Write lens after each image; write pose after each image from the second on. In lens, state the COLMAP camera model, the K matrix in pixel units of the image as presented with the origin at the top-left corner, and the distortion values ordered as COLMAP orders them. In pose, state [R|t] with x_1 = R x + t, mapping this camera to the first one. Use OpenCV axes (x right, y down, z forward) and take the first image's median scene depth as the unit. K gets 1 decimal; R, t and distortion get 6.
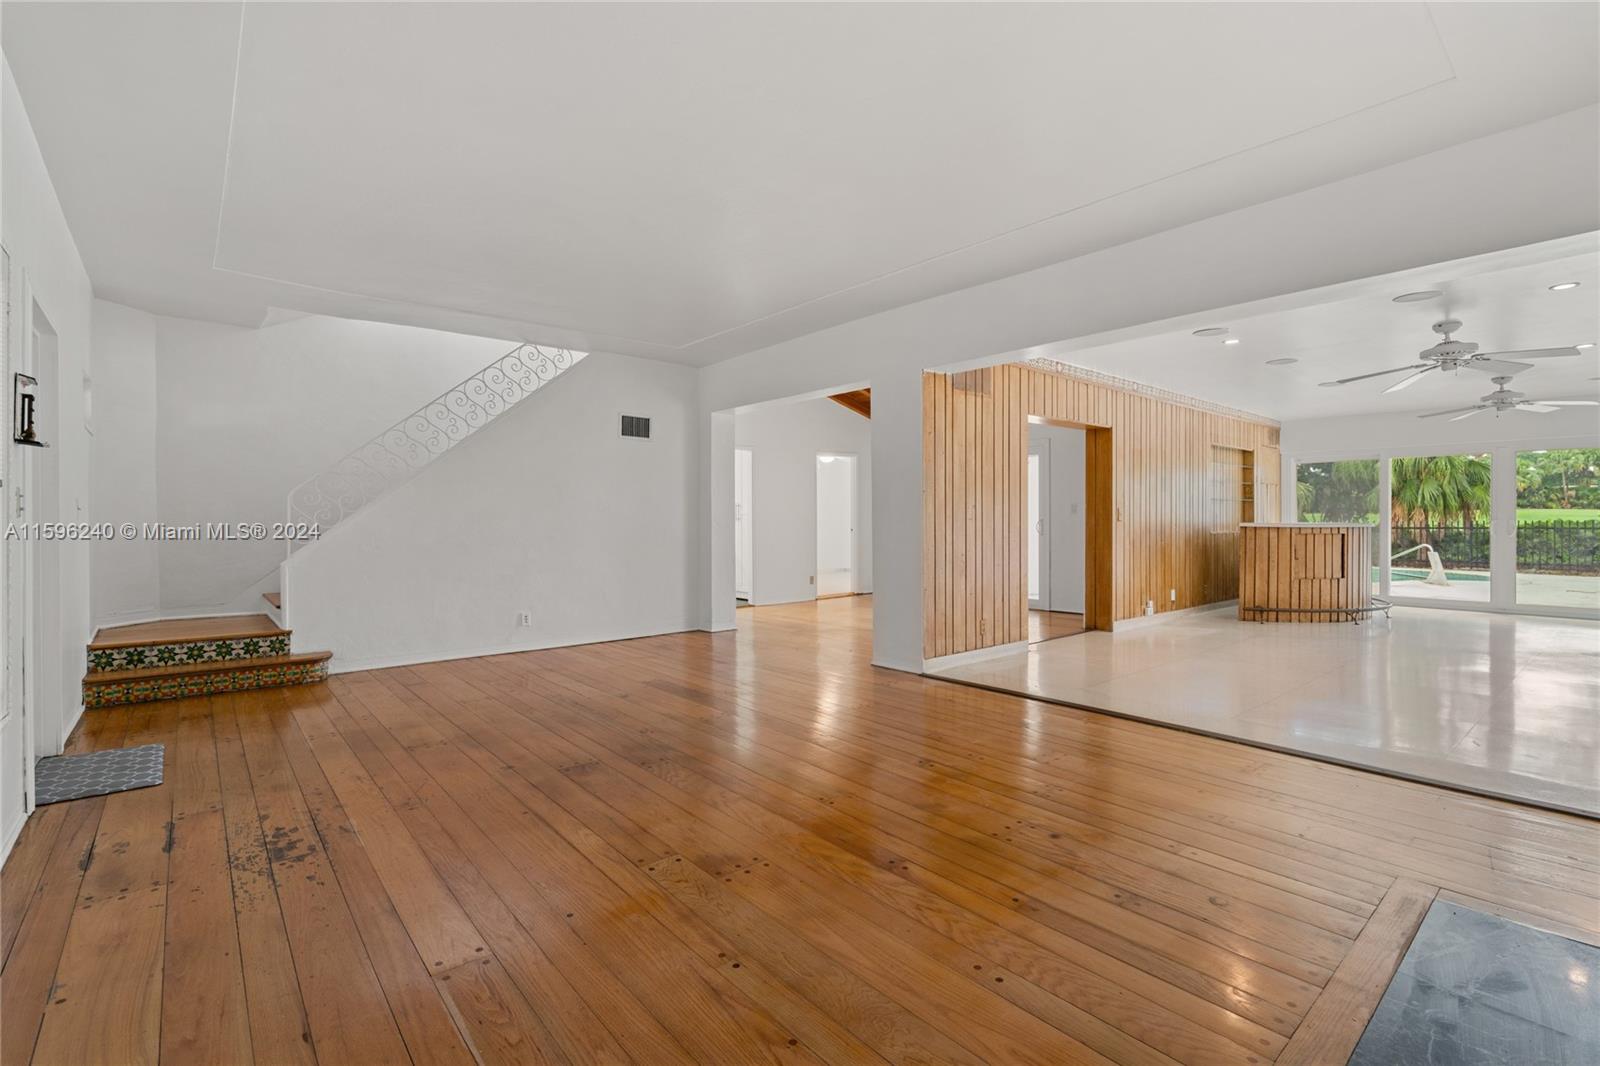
lens RADIAL K [[732.3, 0, 801.8], [0, 732.3, 523.2], [0, 0, 1]] dist [-0.014313, 0.008008]
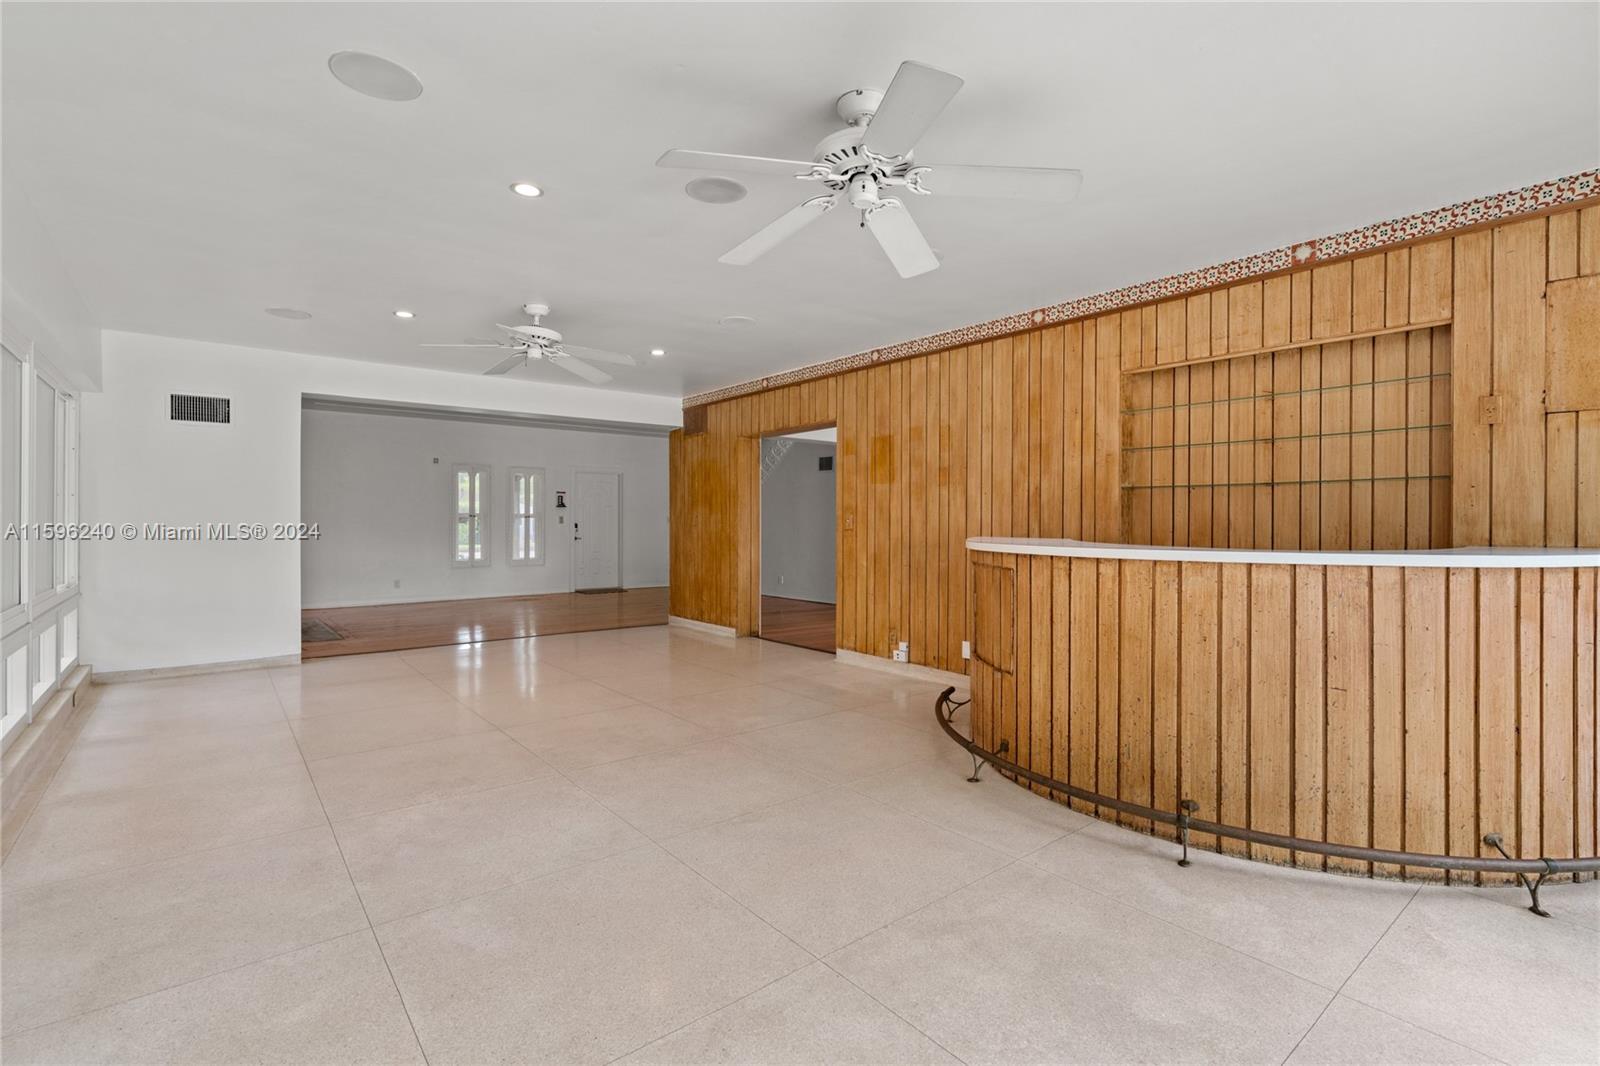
lens RADIAL K [[732.3, 0, 800.3], [0, 732.3, 521.7], [0, 0, 1]] dist [-0.014313, 0.008008]
pose [[-0.029470, 0.002051, -0.999564, 1.313641], [-0.007712, 0.999968, 0.002279, -0.014247], [0.999536, 0.007776, -0.029453, 1.006600]]
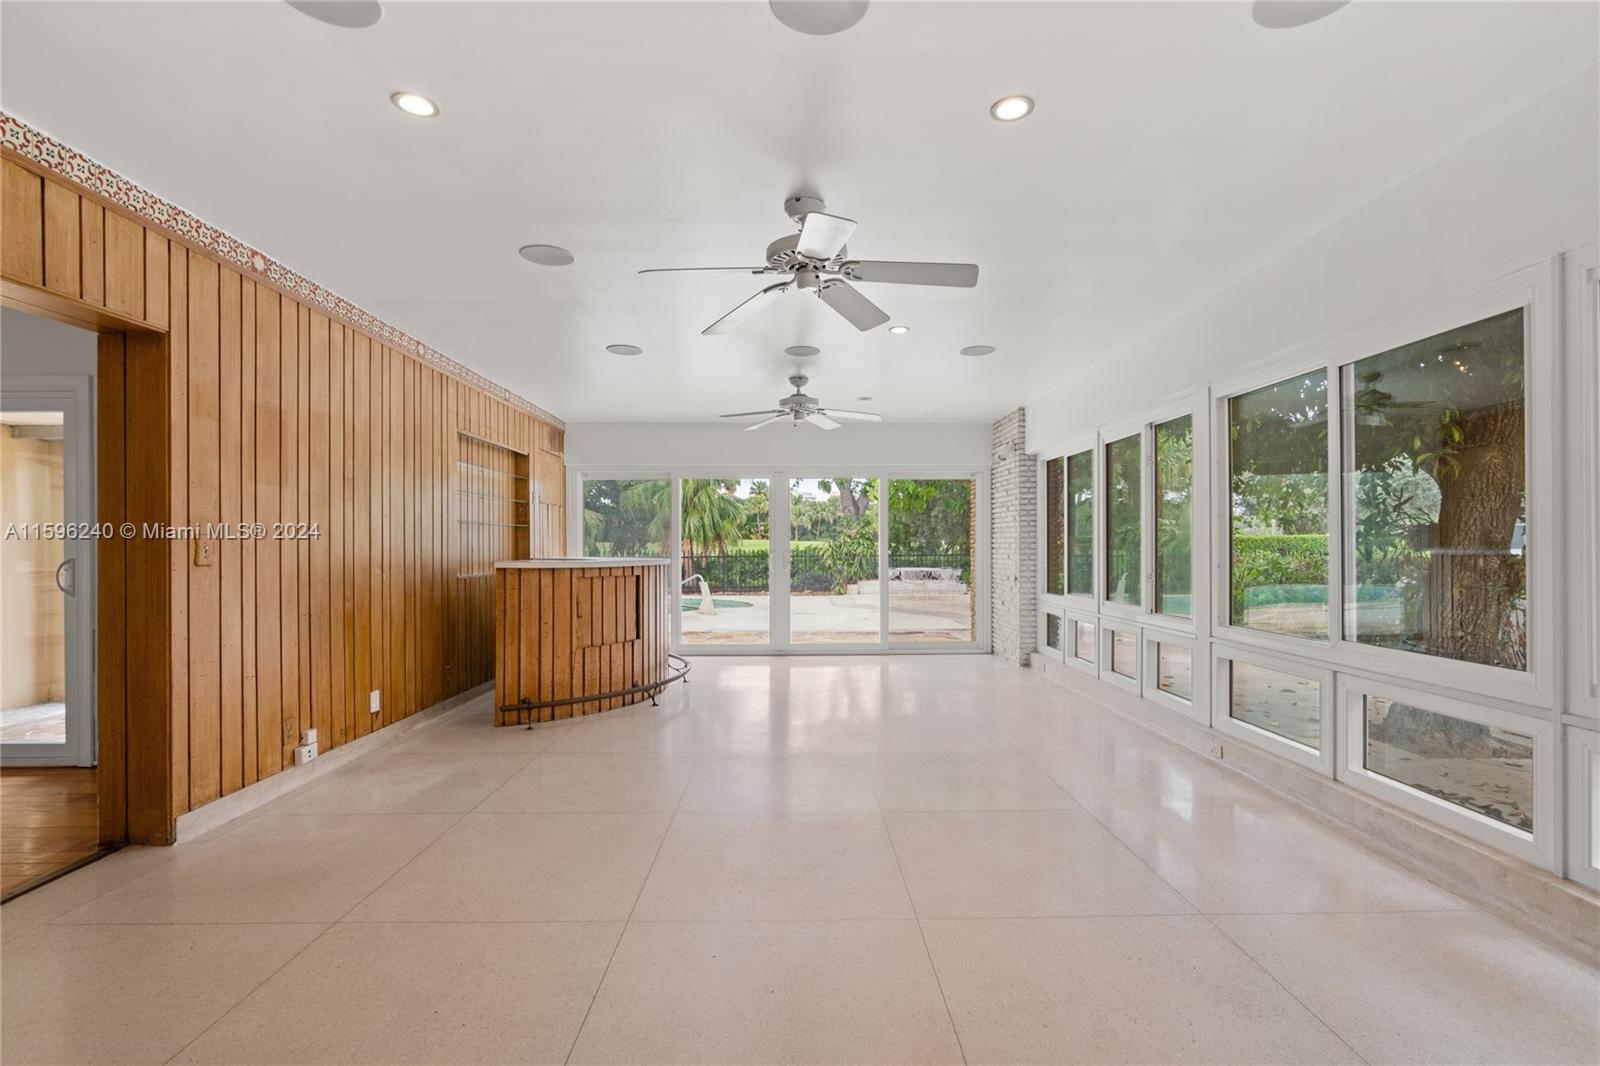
lens RADIAL K [[732.3, 0, 799.6], [0, 732.3, 547.3], [0, 0, 1]] dist [-0.014313, 0.008008]
pose [[0.642674, -0.002610, 0.766136, 0.348295], [0.006830, 0.999974, -0.002322, -0.010705], [-0.766110, 0.006725, 0.642675, 0.490311]]
